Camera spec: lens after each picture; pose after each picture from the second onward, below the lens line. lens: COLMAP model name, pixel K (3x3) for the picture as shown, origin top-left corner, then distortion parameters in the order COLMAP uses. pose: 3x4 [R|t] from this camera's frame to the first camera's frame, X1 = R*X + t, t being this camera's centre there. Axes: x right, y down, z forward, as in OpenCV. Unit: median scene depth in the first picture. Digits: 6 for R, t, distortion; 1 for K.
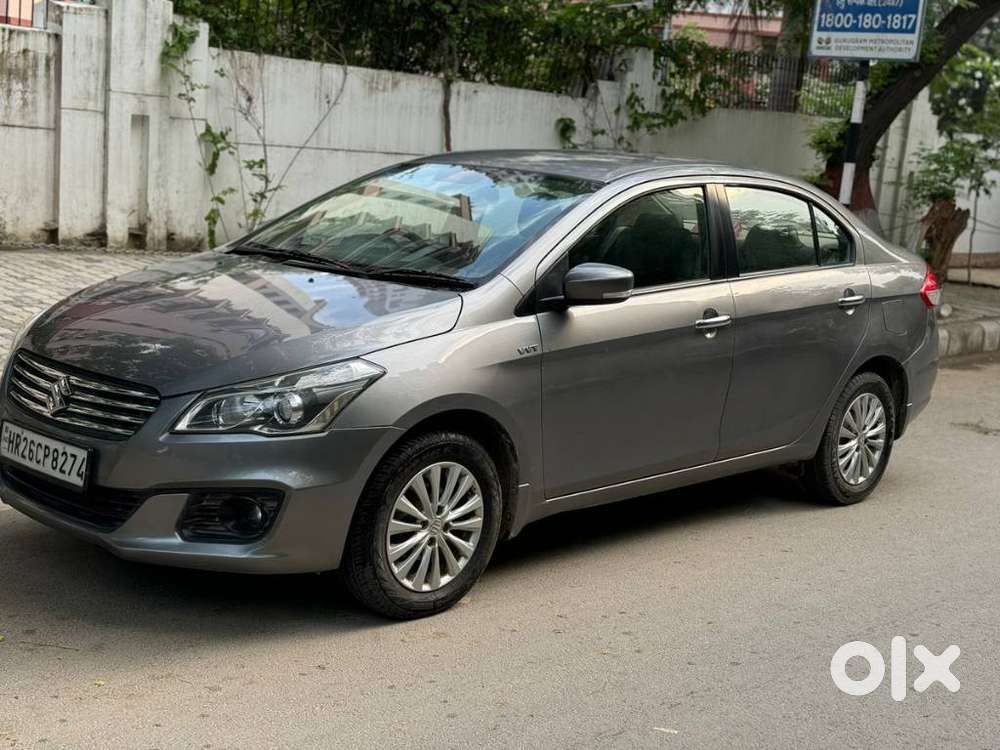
lens RADIAL K [[1465.1, 0, 500.0], [0, 1465.1, 375.0], [0, 0, 1]] dist [0.110256, -0.076936]
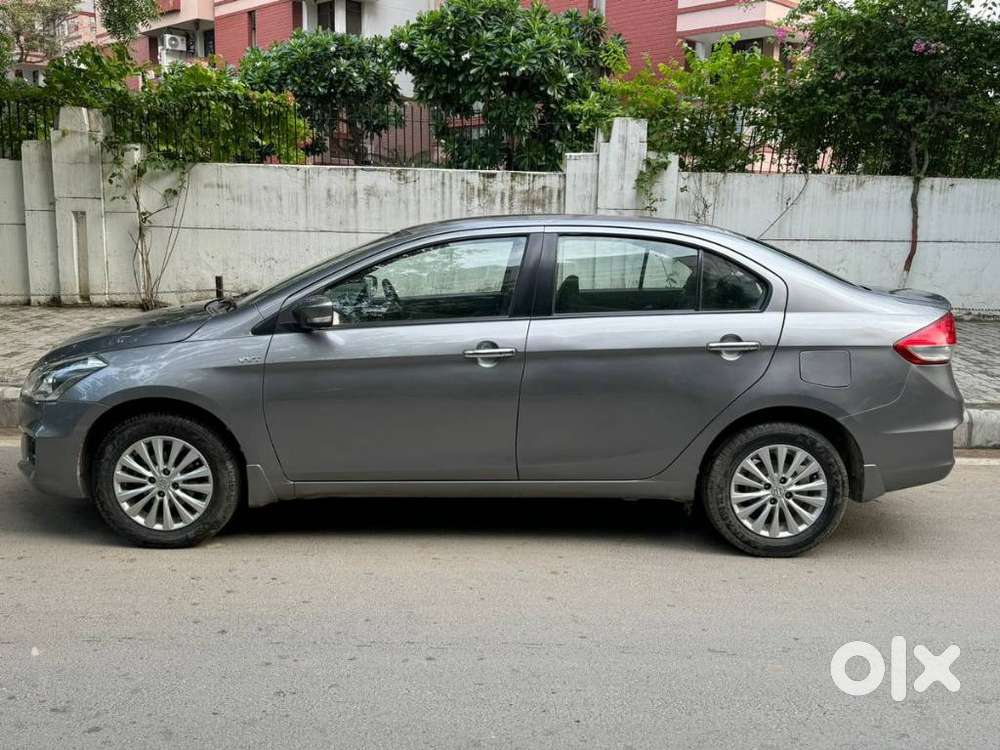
lens RADIAL K [[964.2, 0, 531.1], [0, 964.2, 378.0], [0, 0, 1]] dist [0.181536, -0.440979]
pose [[0.674031, 0.050639, -0.736965, 0.430815], [-0.085215, 0.996318, -0.009479, -0.007821], [0.733772, 0.069189, 0.675864, 0.314131]]
